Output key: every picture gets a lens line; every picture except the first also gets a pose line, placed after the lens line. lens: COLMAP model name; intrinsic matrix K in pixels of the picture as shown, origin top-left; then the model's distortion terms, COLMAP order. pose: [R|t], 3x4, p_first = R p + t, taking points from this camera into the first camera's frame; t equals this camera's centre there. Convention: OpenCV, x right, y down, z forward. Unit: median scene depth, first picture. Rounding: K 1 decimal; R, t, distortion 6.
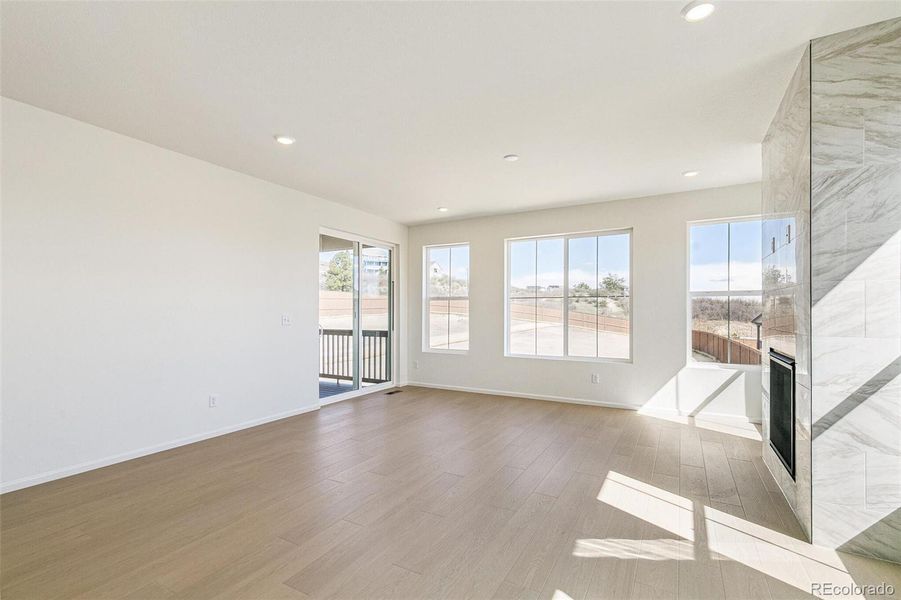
lens RADIAL K [[412.1, 0, 455.1], [0, 412.1, 303.7], [0, 0, 1]] dist [0.002180, 0.000292]
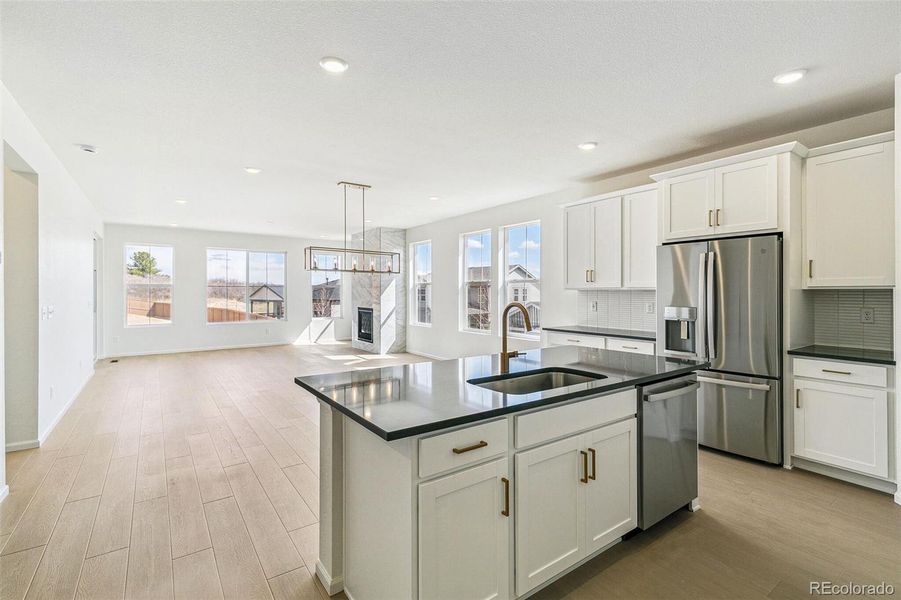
lens RADIAL K [[408.1, 0, 449.2], [0, 408.1, 291.7], [0, 0, 1]] dist [0.001260, 0.000108]
pose [[0.427296, 0.000751, 0.904111, -2.021232], [-0.018726, 0.999792, 0.008020, -0.053176], [-0.903918, -0.020357, 0.427222, -1.059550]]
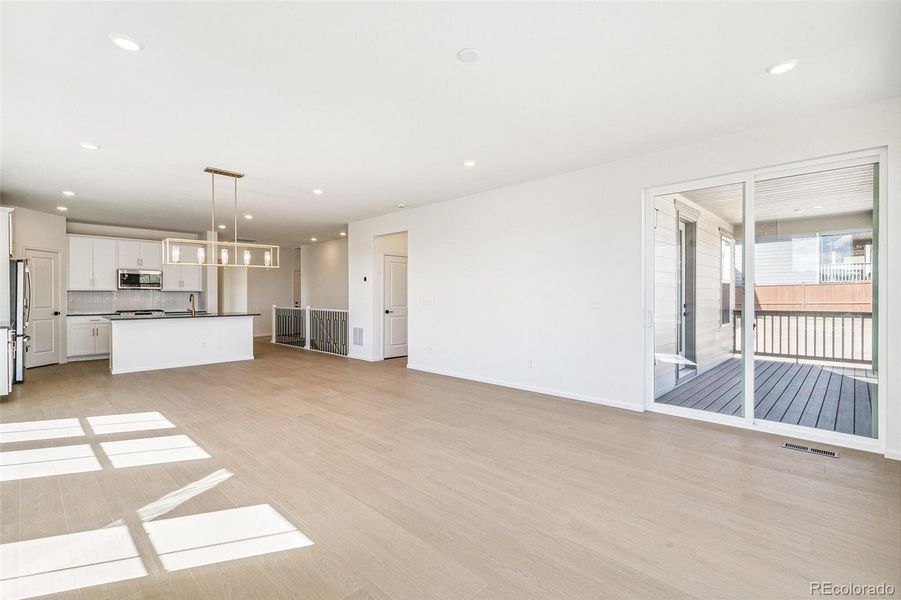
lens RADIAL K [[412.1, 0, 455.1], [0, 412.1, 303.7], [0, 0, 1]] dist [0.002180, 0.000292]
pose [[-0.254489, 0.021345, -0.966840, 1.165954], [0.021318, 0.999637, 0.016457, 0.036964], [0.966841, -0.016423, -0.254852, 1.733504]]
